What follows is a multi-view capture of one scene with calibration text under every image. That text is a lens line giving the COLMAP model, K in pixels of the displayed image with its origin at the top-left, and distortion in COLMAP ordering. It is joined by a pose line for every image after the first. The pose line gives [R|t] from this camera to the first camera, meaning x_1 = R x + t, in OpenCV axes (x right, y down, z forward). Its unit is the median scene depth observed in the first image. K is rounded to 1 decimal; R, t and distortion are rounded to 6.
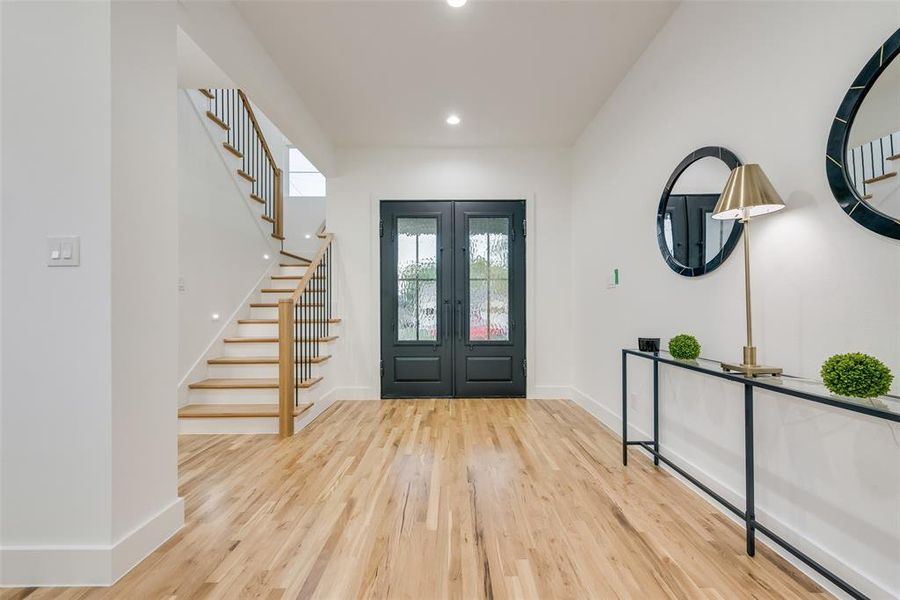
lens RADIAL K [[357.8, 0, 444.2], [0, 357.8, 301.0], [0, 0, 1]] dist [0.002744, 0.000579]
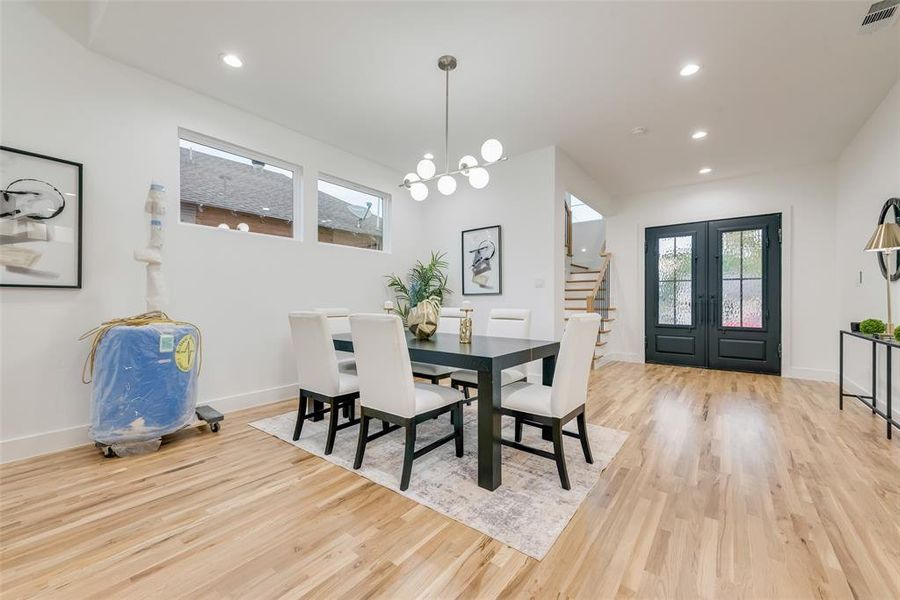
lens RADIAL K [[357.8, 0, 444.2], [0, 357.8, 301.0], [0, 0, 1]] dist [0.002744, 0.000579]
pose [[0.792639, 0.006620, -0.609655, 0.064766], [0.006675, 0.999787, 0.019536, -0.014676], [0.609655, -0.019554, 0.792426, -0.667689]]
